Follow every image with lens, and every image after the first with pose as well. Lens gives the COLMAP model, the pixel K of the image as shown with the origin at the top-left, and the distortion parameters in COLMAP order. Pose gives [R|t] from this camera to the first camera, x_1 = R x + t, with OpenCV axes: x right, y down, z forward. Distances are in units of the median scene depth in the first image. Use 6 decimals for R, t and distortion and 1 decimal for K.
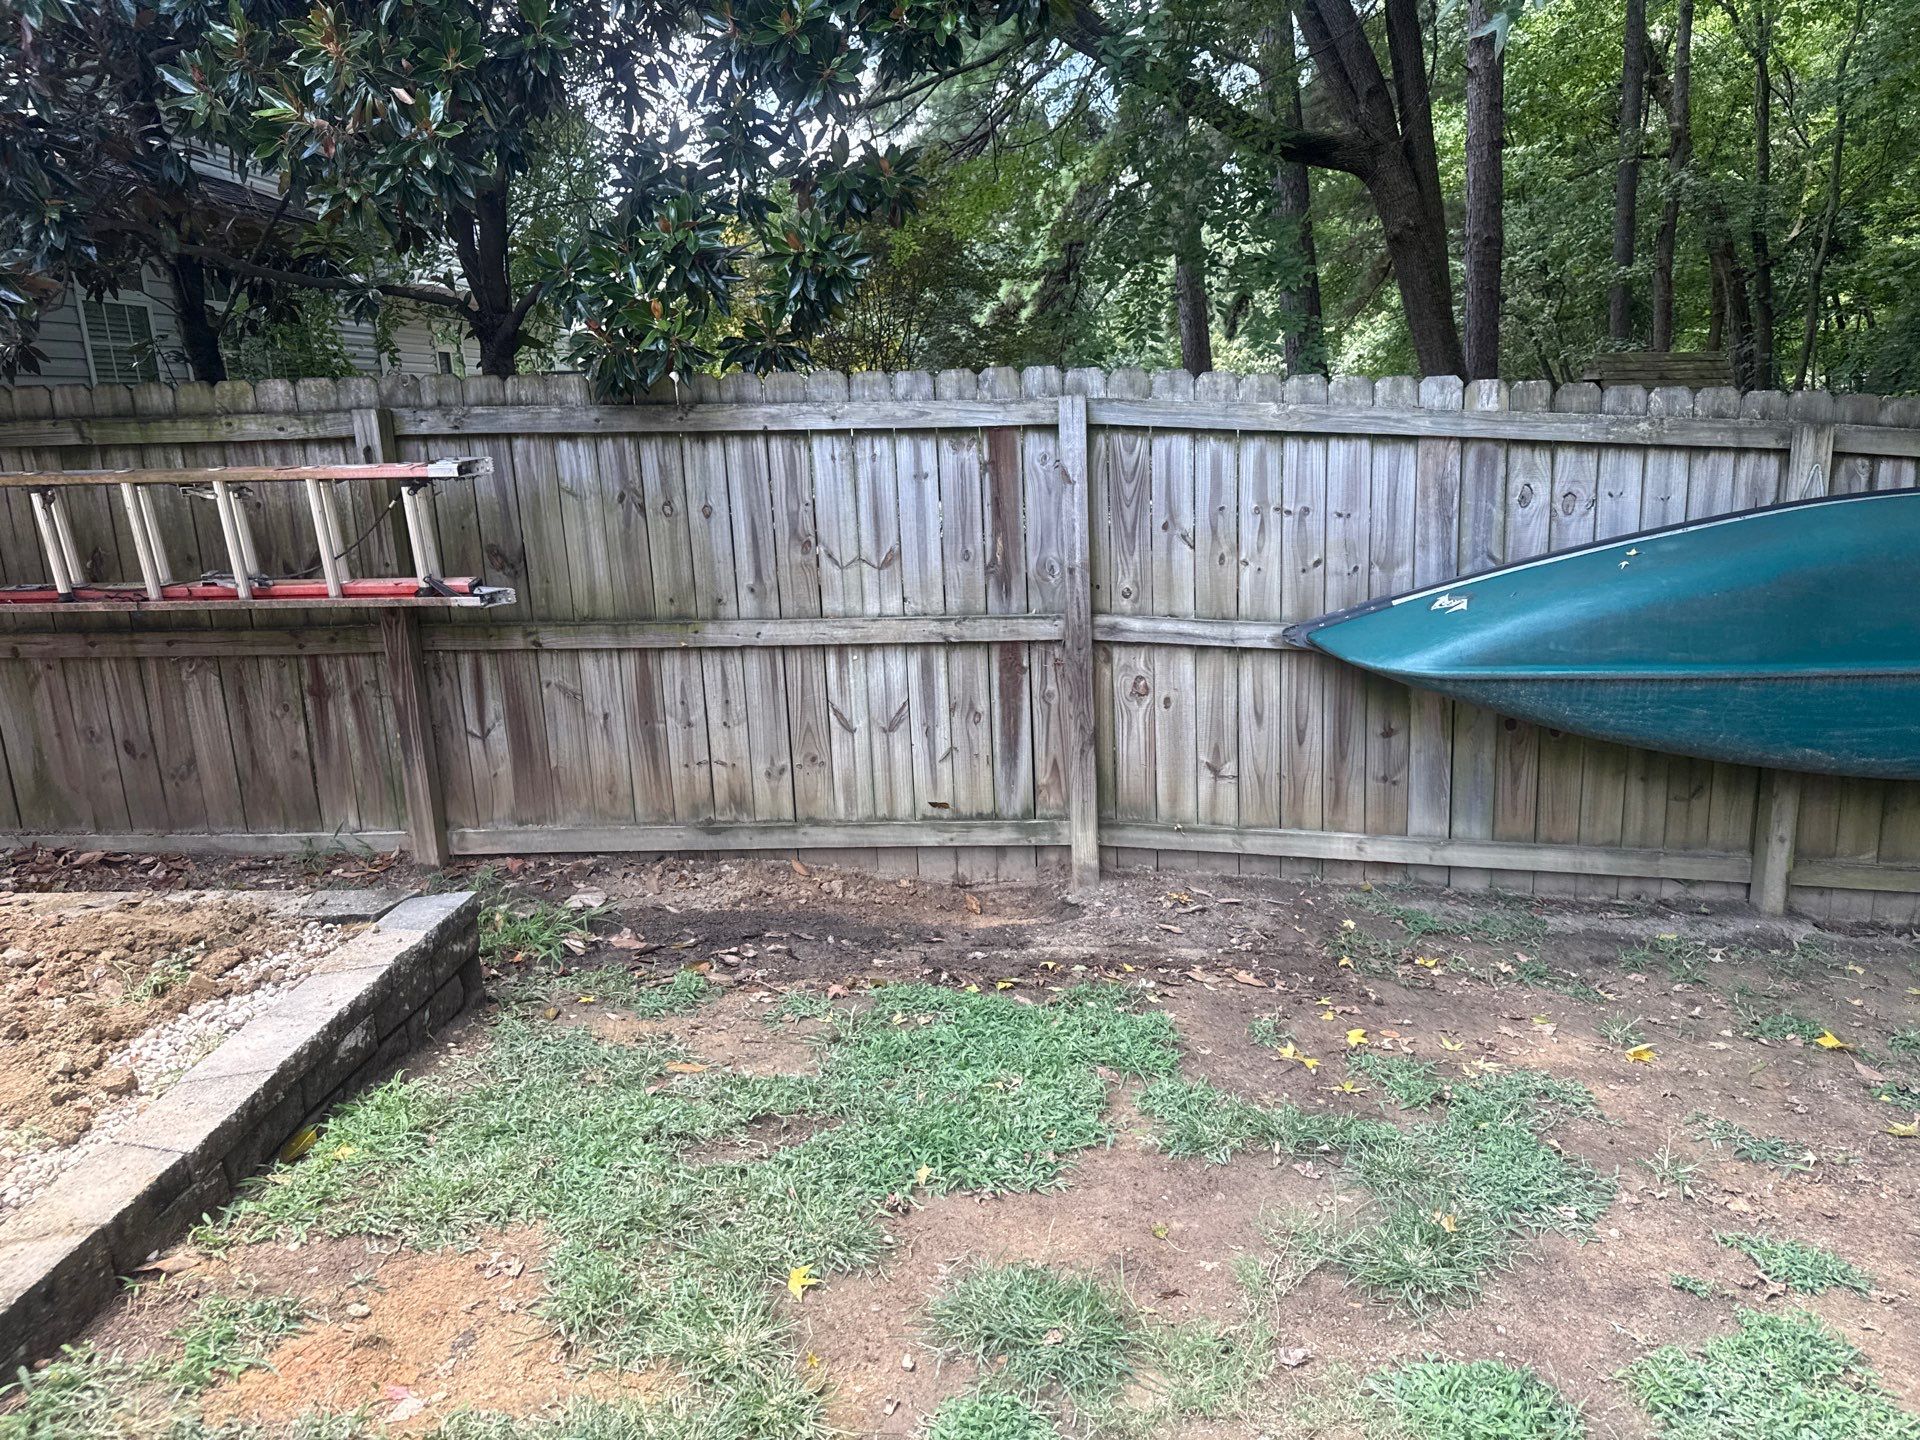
lens RADIAL K [[1353.7, 0, 985.4], [0, 1353.7, 763.0], [0, 0, 1]] dist [0.024361, -0.029304]
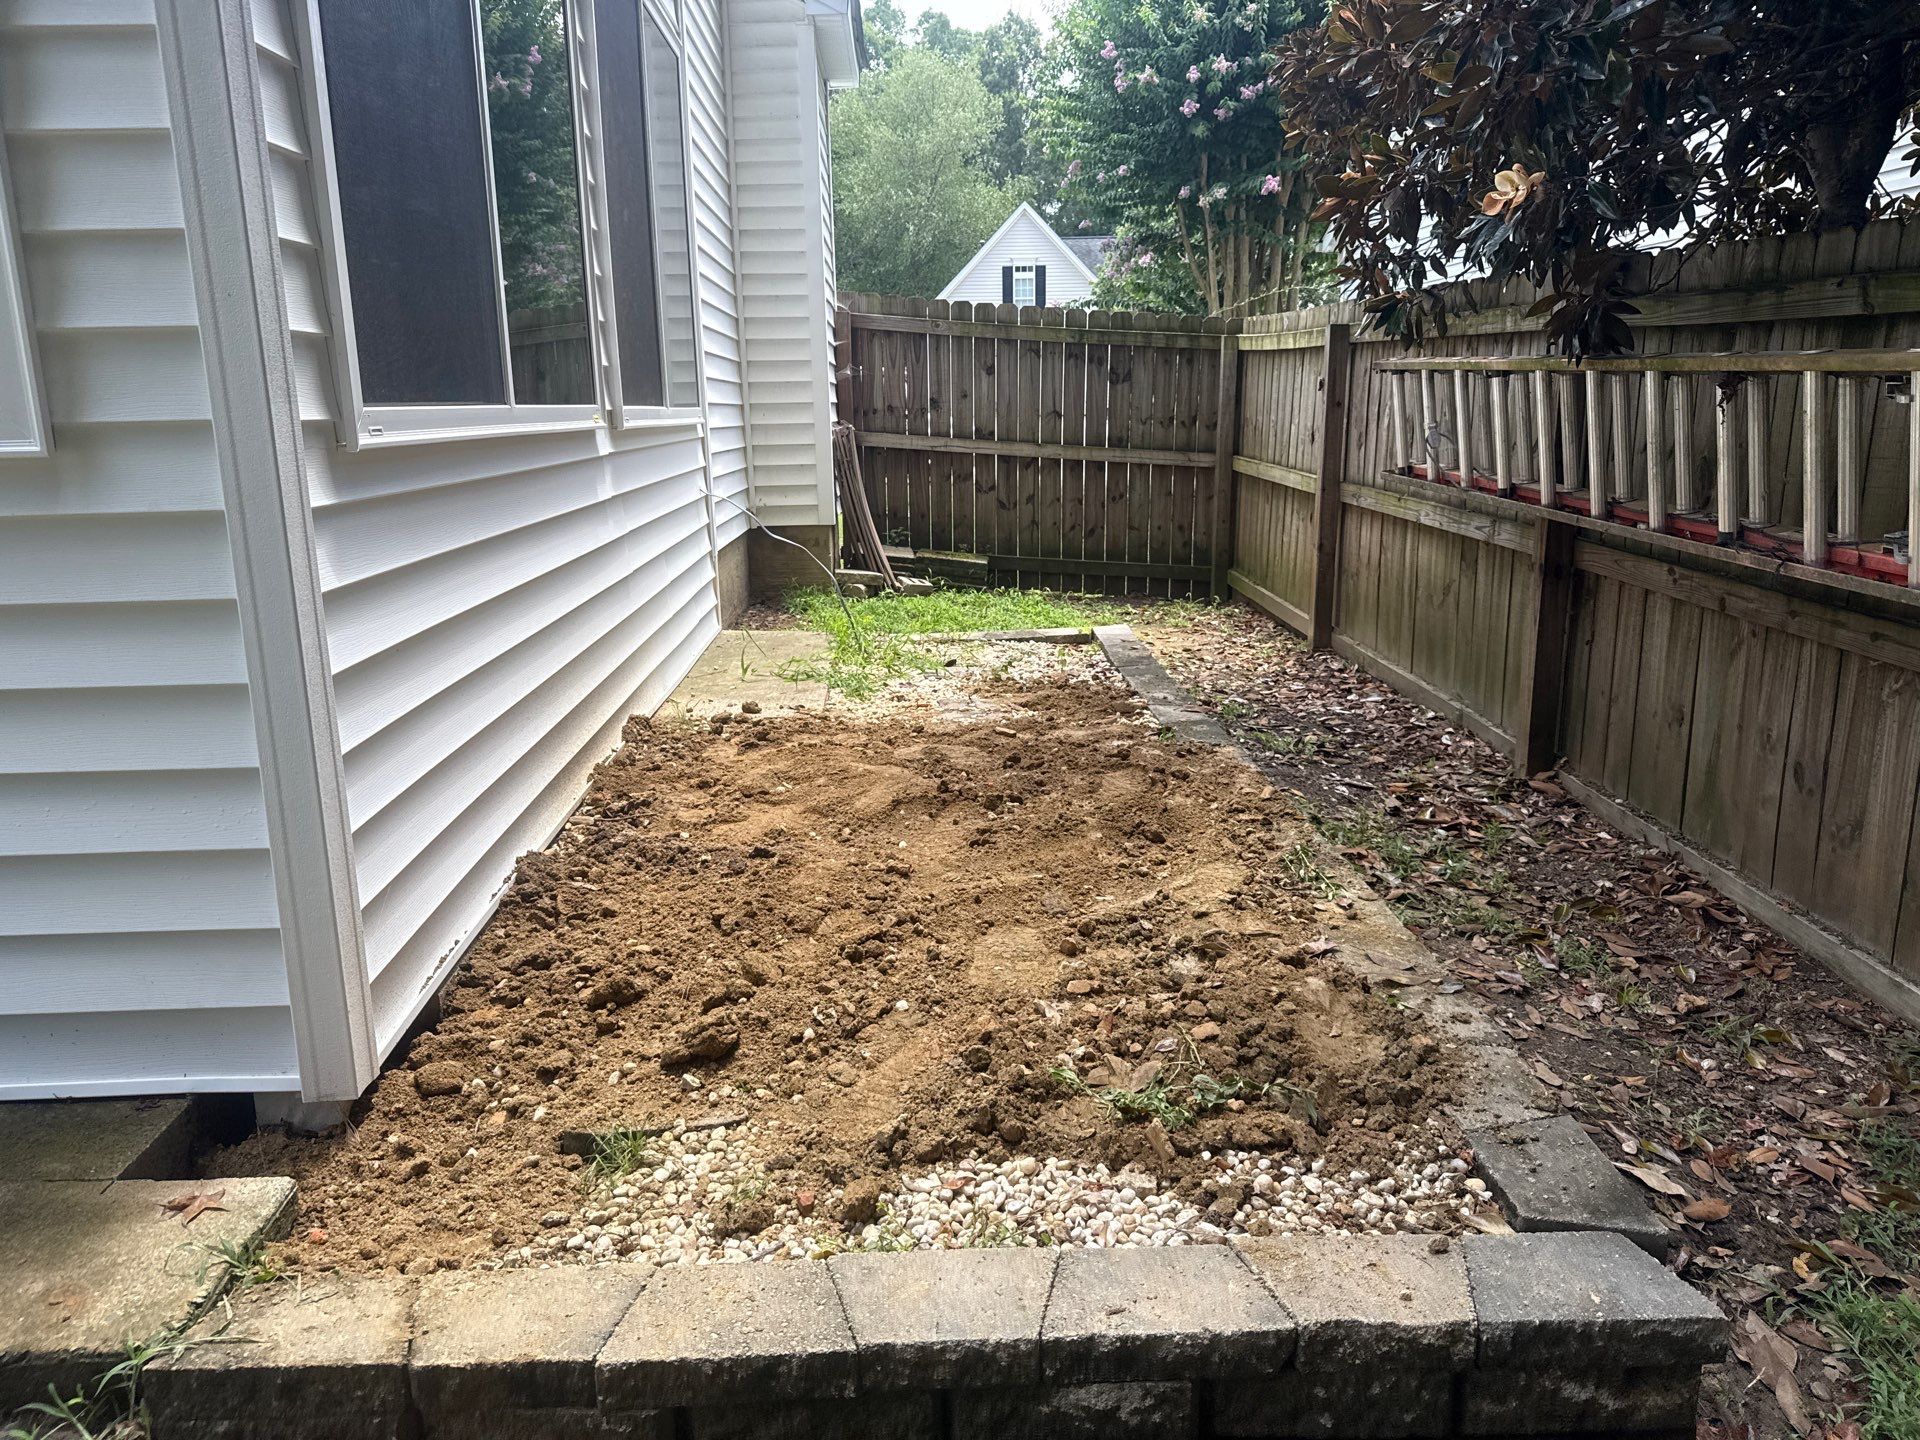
lens RADIAL K [[1353.7, 0, 956.7], [0, 1353.7, 706.6], [0, 0, 1]] dist [0.024361, -0.029304]
pose [[0.061860, 0.258232, -0.964100, -0.019077], [-0.244084, 0.940534, 0.236259, -0.106641], [0.967779, 0.220707, 0.121211, 0.547764]]
